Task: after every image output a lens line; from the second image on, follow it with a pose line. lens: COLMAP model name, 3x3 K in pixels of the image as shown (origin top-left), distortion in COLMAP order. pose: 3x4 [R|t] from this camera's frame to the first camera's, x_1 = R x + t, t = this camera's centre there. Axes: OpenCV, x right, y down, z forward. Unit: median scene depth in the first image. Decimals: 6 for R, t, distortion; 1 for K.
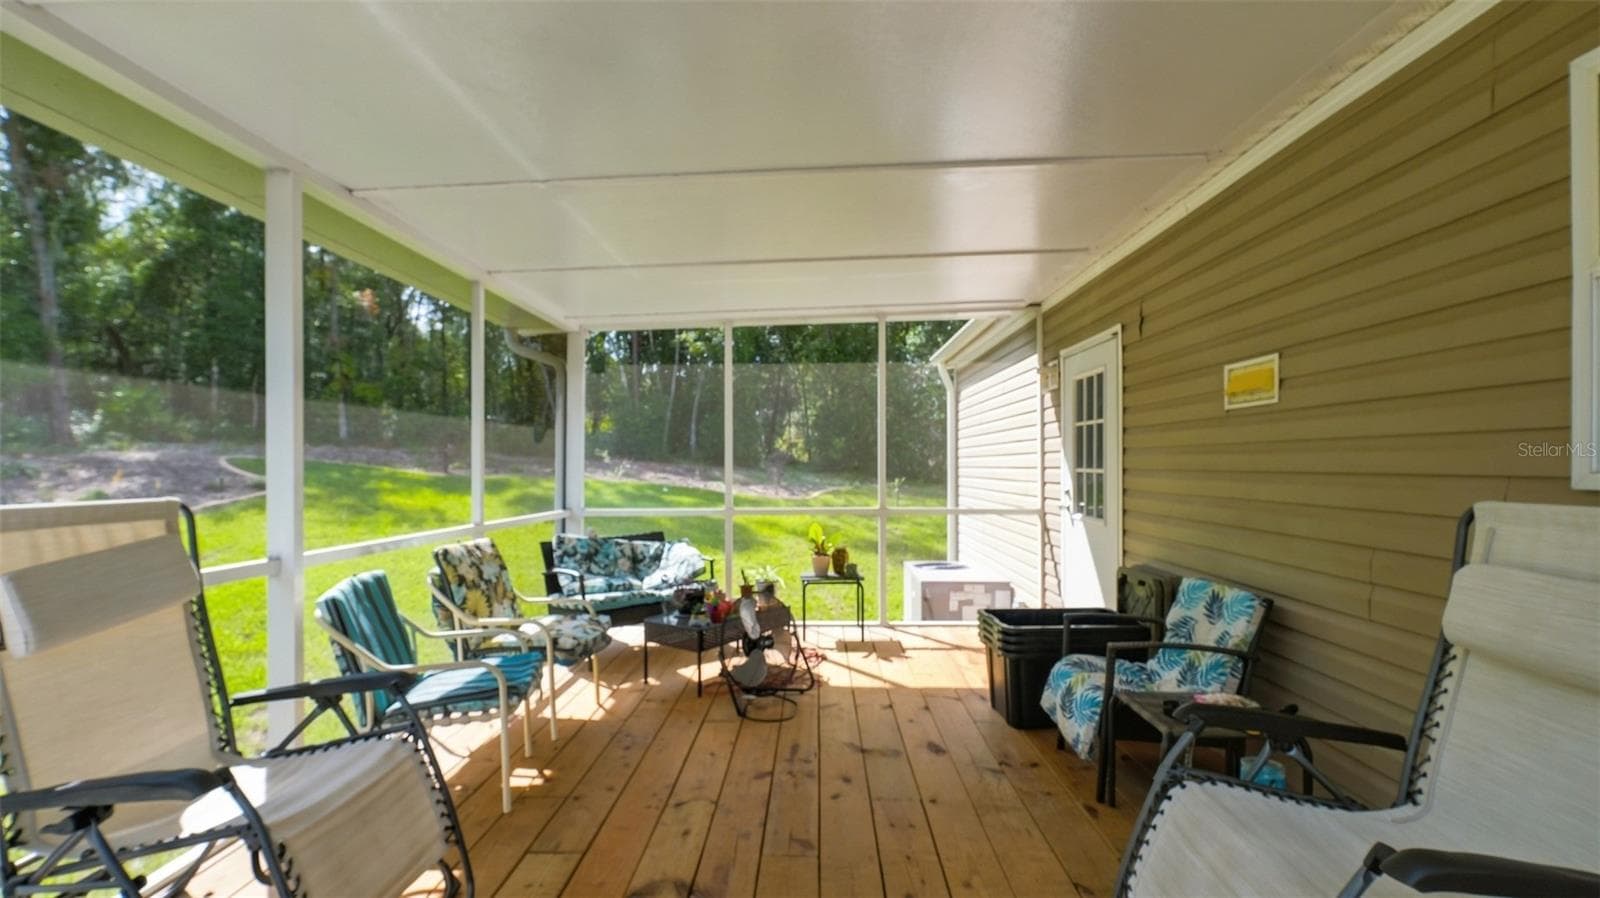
lens RADIAL K [[731.4, 0, 795.6], [0, 731.4, 462.8], [0, 0, 1]] dist [-0.000321, -0.002492]
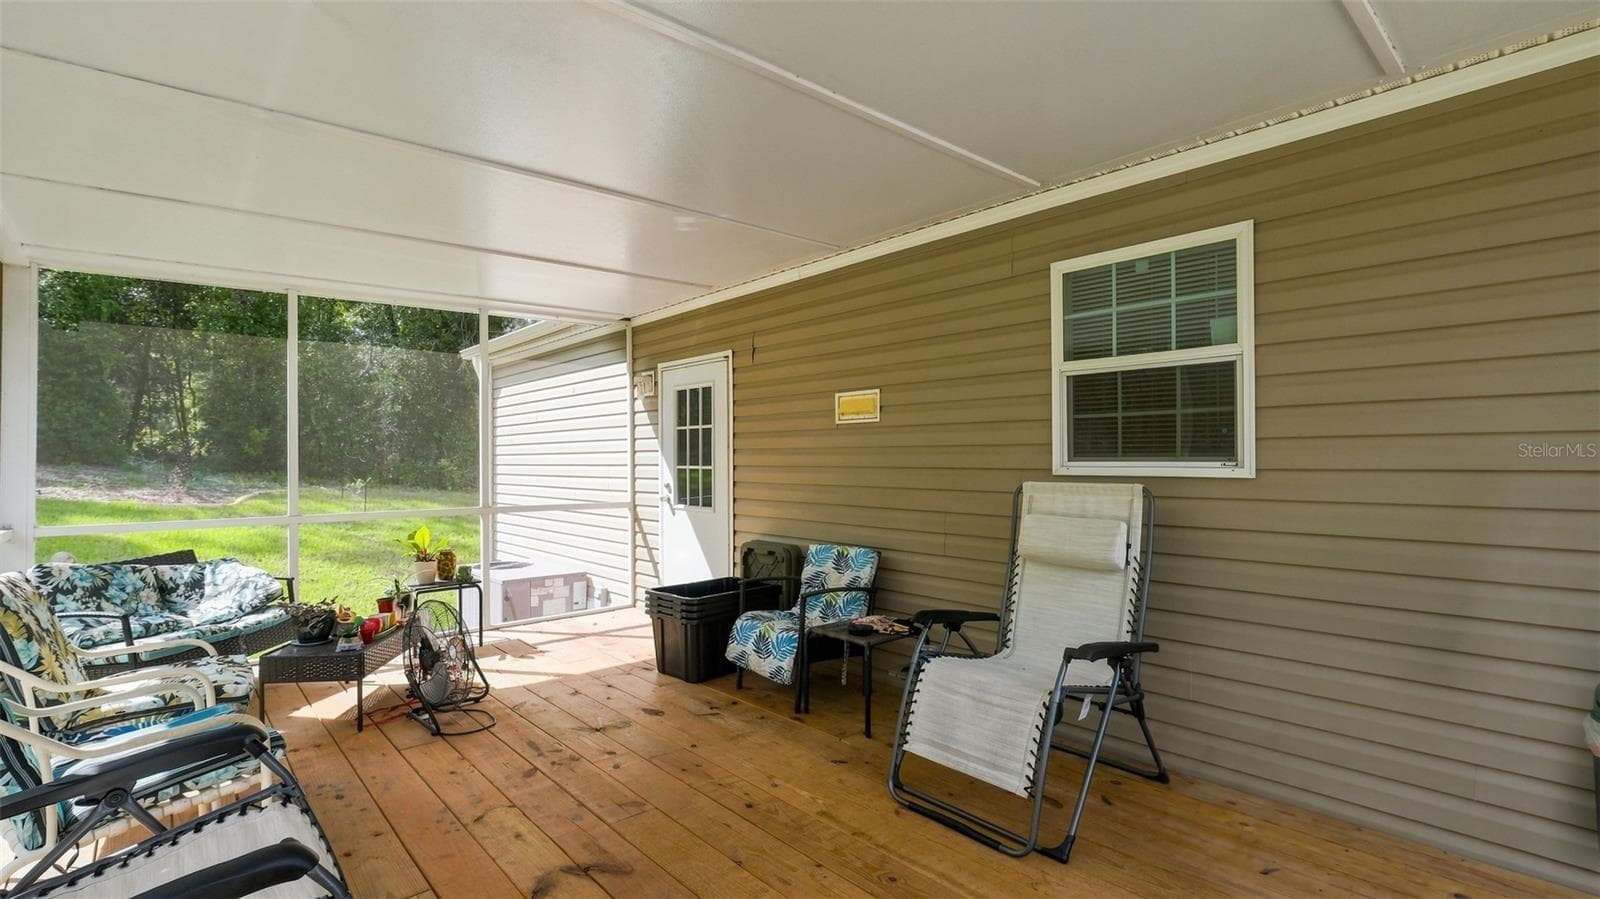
lens RADIAL K [[731.4, 0, 808.5], [0, 731.4, 447.0], [0, 0, 1]] dist [-0.000321, -0.002492]
pose [[0.718359, 0.015203, 0.695506, -0.335556], [-0.002115, 0.999804, -0.019670, 0.000678], [-0.695669, 0.012659, 0.718251, 0.008476]]
